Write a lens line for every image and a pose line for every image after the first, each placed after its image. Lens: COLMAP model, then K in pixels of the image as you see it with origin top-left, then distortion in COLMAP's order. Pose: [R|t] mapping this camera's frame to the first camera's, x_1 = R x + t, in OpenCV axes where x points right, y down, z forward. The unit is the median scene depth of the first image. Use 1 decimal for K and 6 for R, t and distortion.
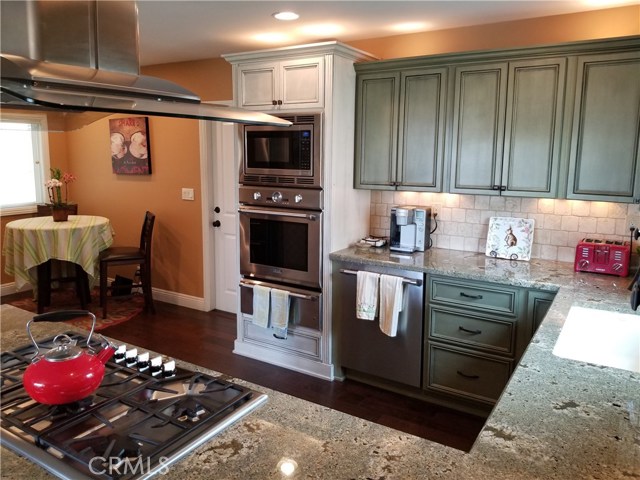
lens RADIAL K [[504.3, 0, 312.0], [0, 504.3, 229.6], [0, 0, 1]] dist [0.099511, -0.209170]
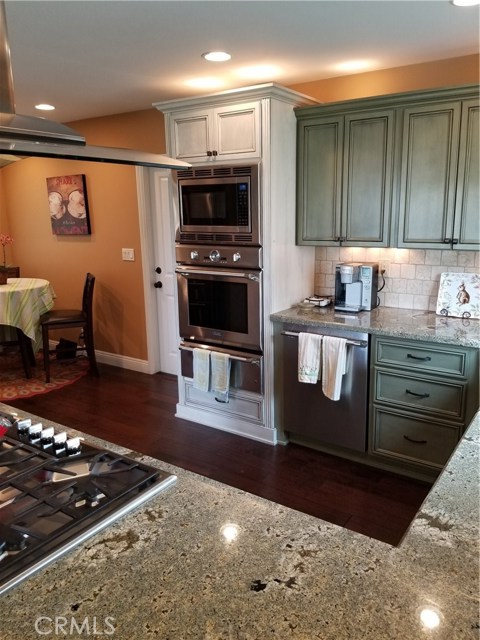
lens RADIAL K [[500.9, 0, 252.6], [0, 500.9, 321.8], [0, 0, 1]] dist [0.100437, -0.204499]
pose [[0.999343, -0.013259, -0.033720, 0.032938], [0.015437, 0.997755, 0.065161, -0.001014], [0.032780, -0.065639, 0.997305, 0.054342]]
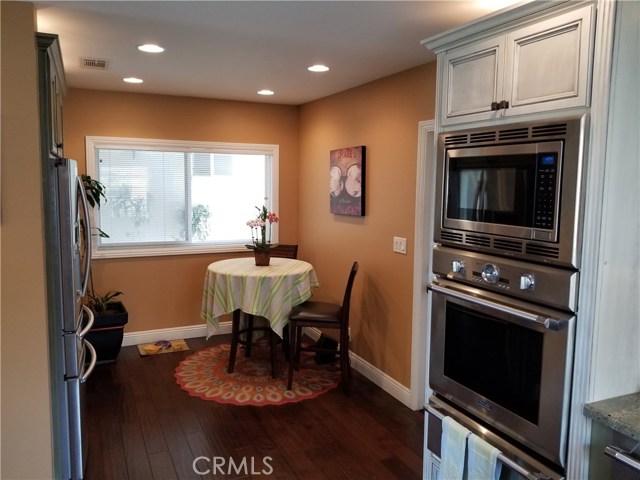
lens RADIAL K [[495.9, 0, 318.3], [0, 495.9, 226.5], [0, 0, 1]] dist [0.040560, -0.059130]
pose [[0.840529, 0.056677, -0.538794, 0.066404], [-0.095248, 0.994482, -0.043977, -0.074821], [0.533329, 0.088283, 0.841289, 0.441436]]
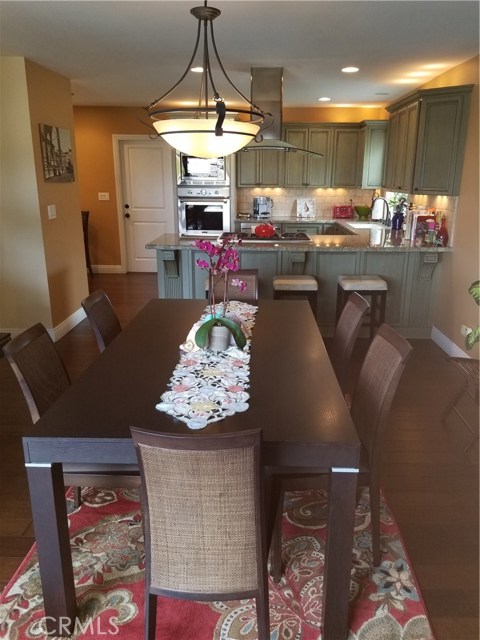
lens RADIAL K [[504.3, 0, 252.0], [0, 504.3, 319.0], [0, 0, 1]] dist [0.099511, -0.209170]
pose [[0.848103, -0.144555, 0.509731, -0.988467], [0.081203, 0.986159, 0.144558, 0.150864], [-0.523572, -0.081209, 0.848102, -0.790030]]
